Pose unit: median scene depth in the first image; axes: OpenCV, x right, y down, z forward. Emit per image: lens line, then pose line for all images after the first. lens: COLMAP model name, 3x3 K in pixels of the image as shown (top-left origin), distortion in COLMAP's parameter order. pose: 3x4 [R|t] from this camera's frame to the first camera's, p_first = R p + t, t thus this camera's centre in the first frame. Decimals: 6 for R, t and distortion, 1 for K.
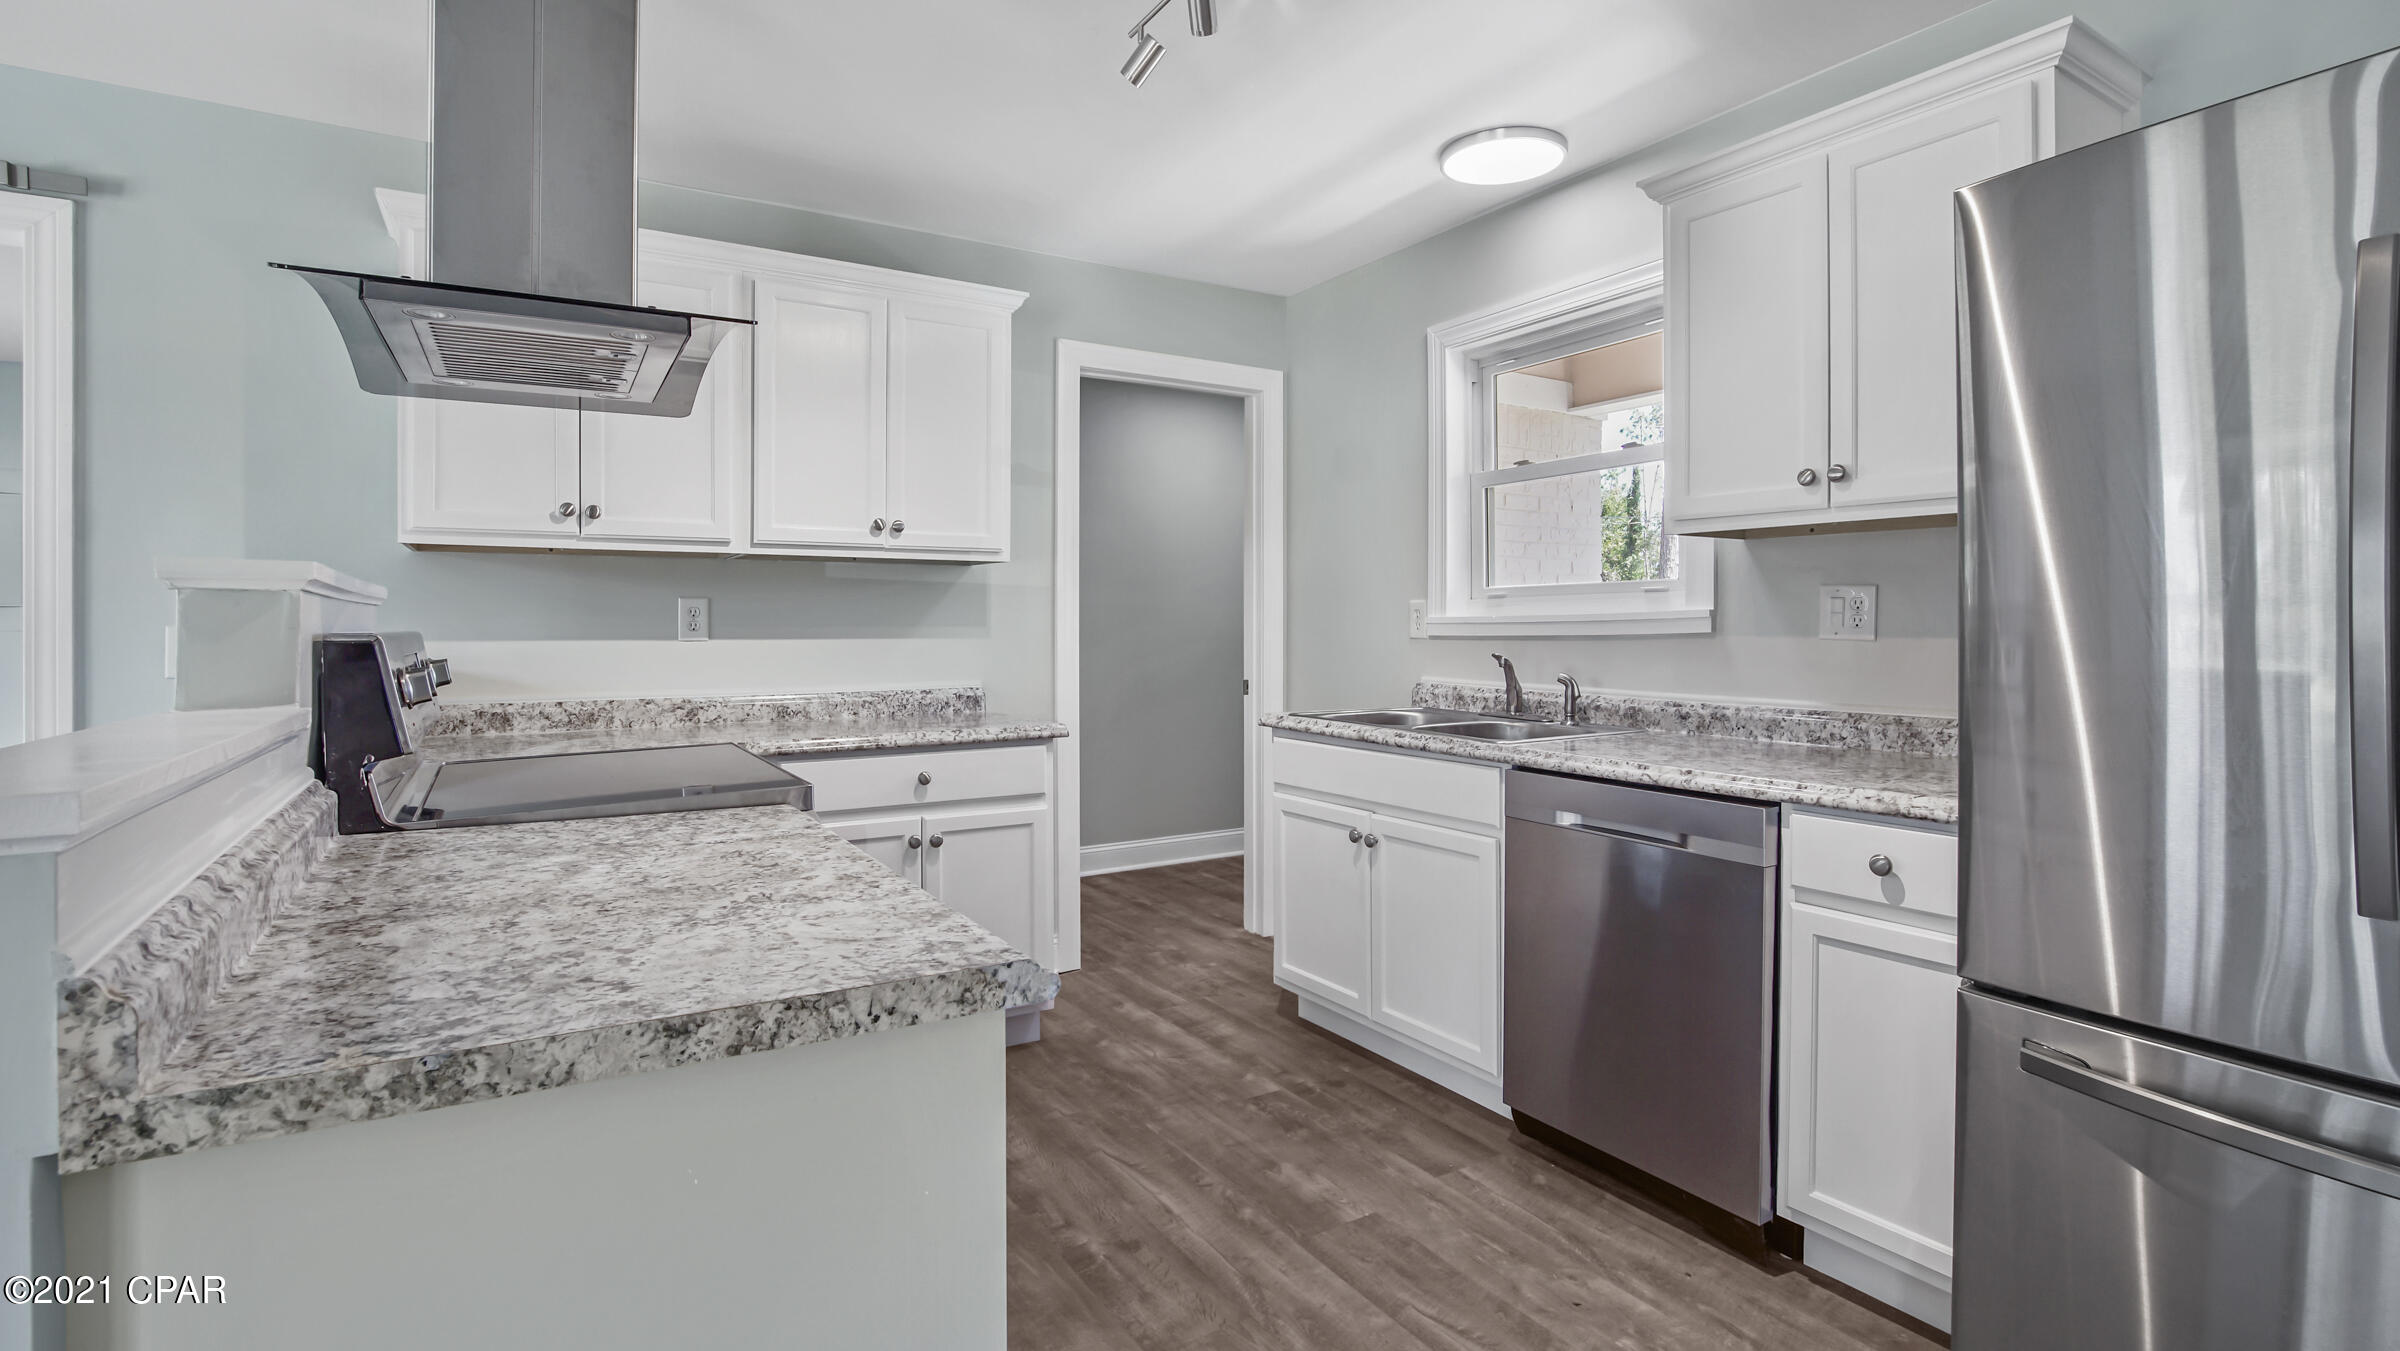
lens RADIAL K [[1125.1, 0, 1188.6], [0, 1125.1, 620.9], [0, 0, 1]] dist [-0.003442, 0.000076]
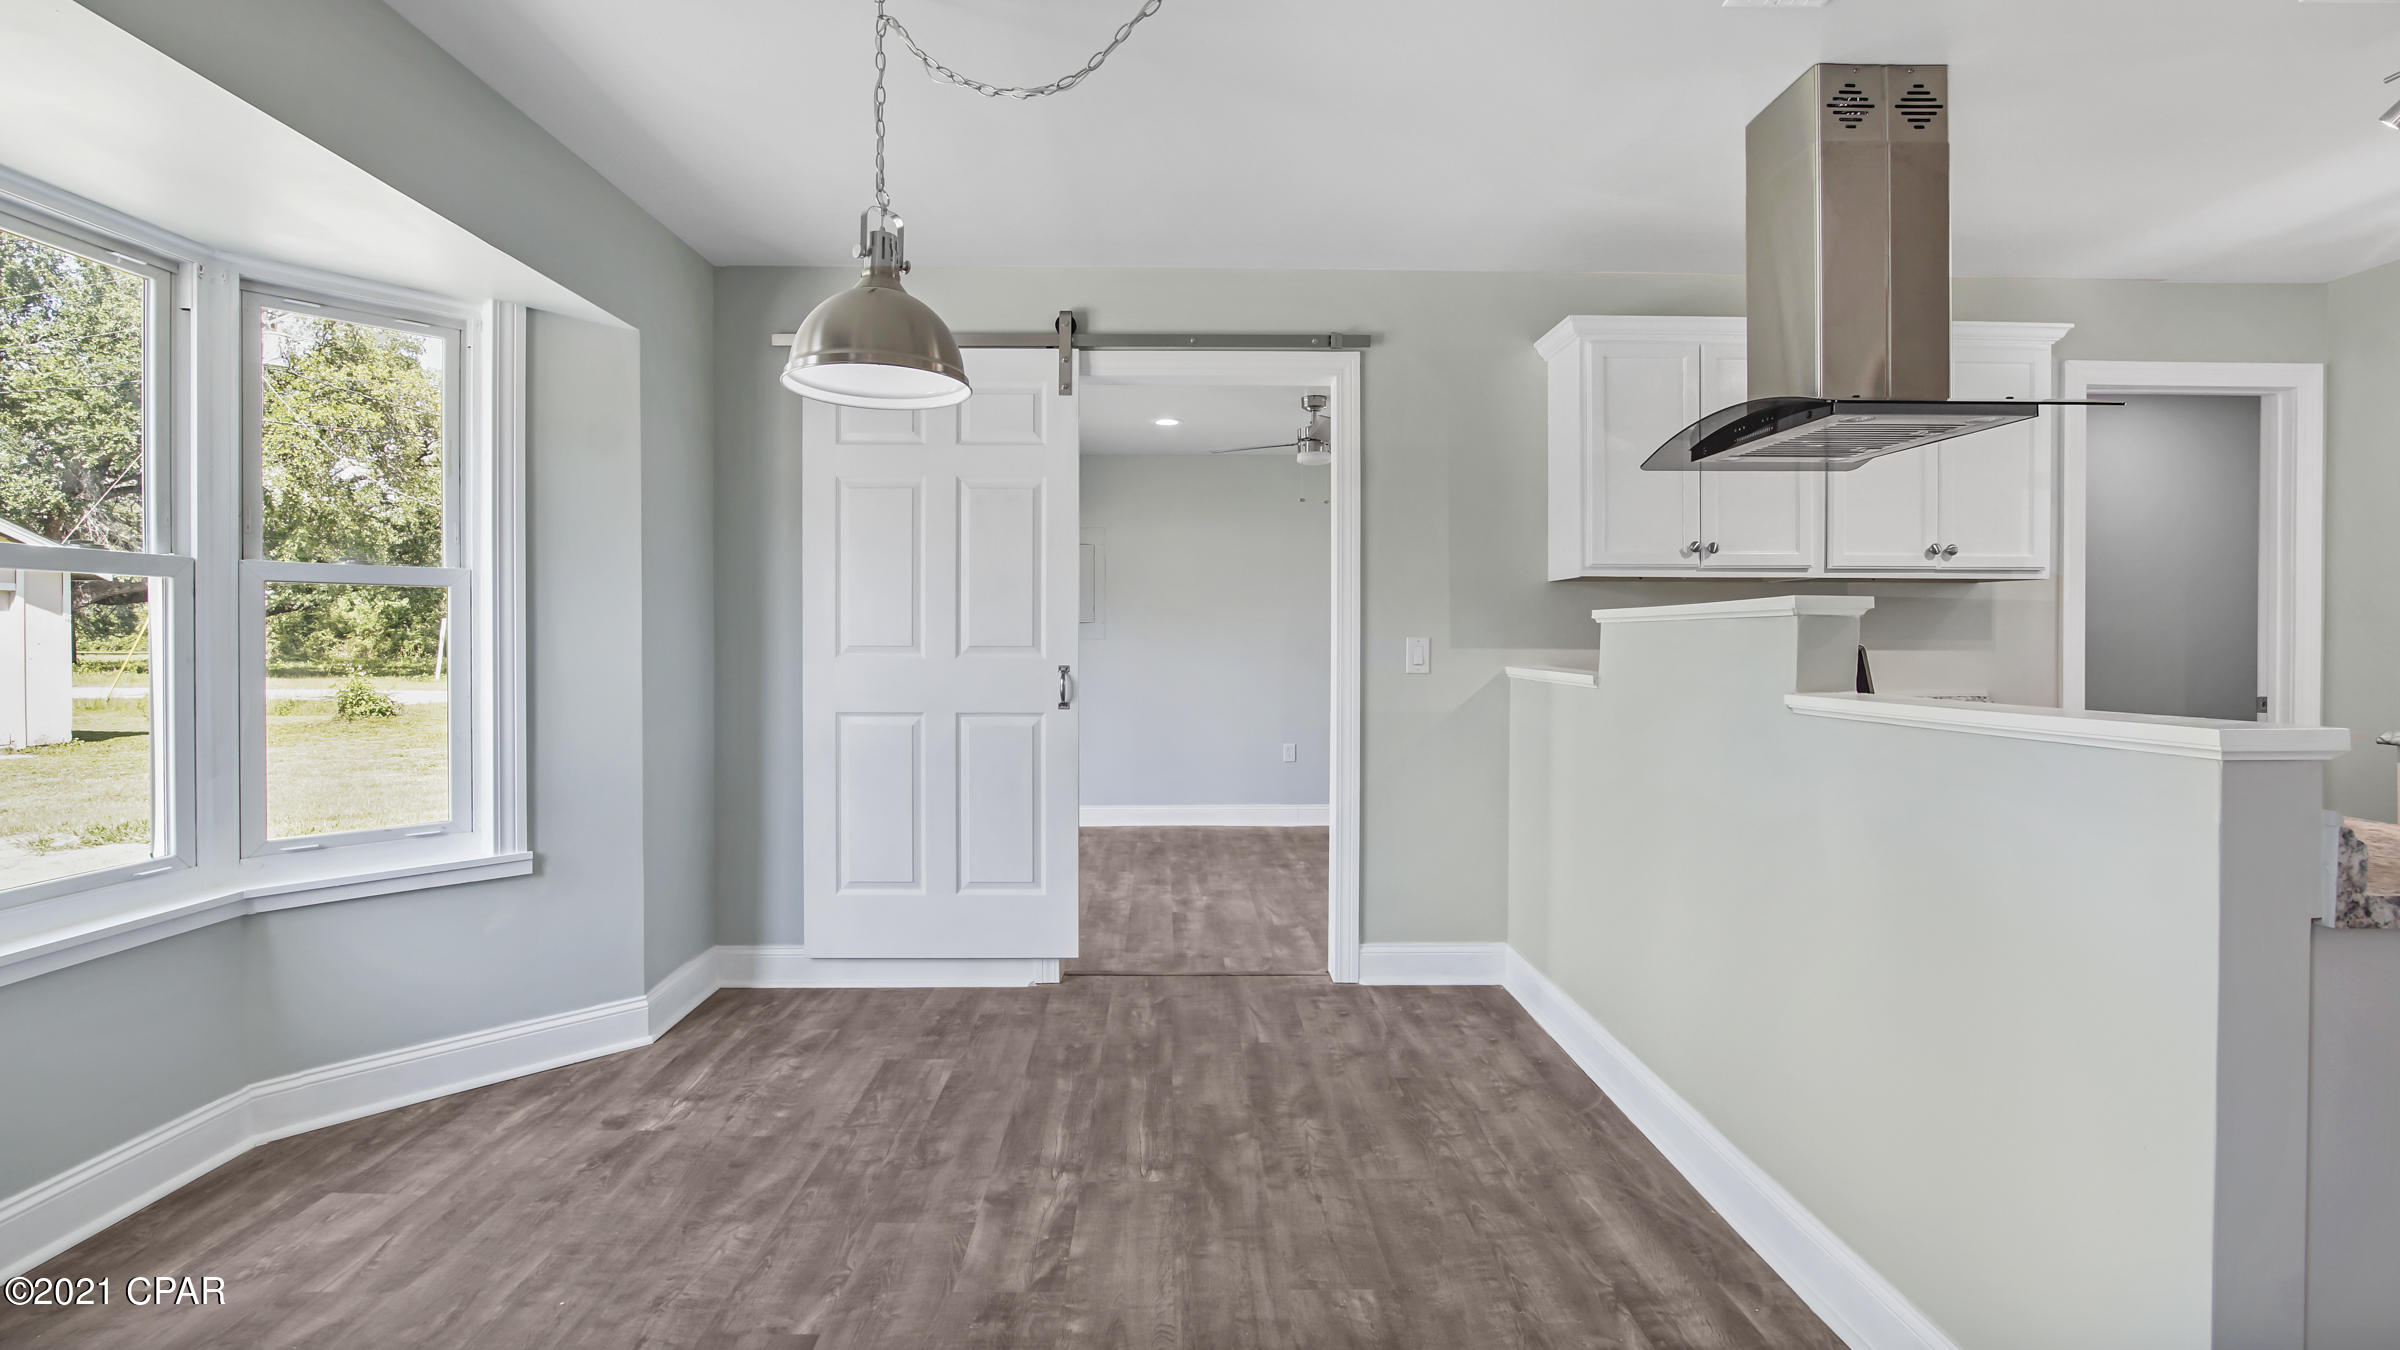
lens RADIAL K [[1117.0, 0, 1228.1], [0, 1117.0, 646.0], [0, 0, 1]] dist [-0.001668, 0.000464]
pose [[0.878803, 0.006393, -0.477142, -0.384268], [-0.000523, 0.999923, 0.012434, -0.002032], [0.477185, -0.010677, 0.878738, -0.341121]]
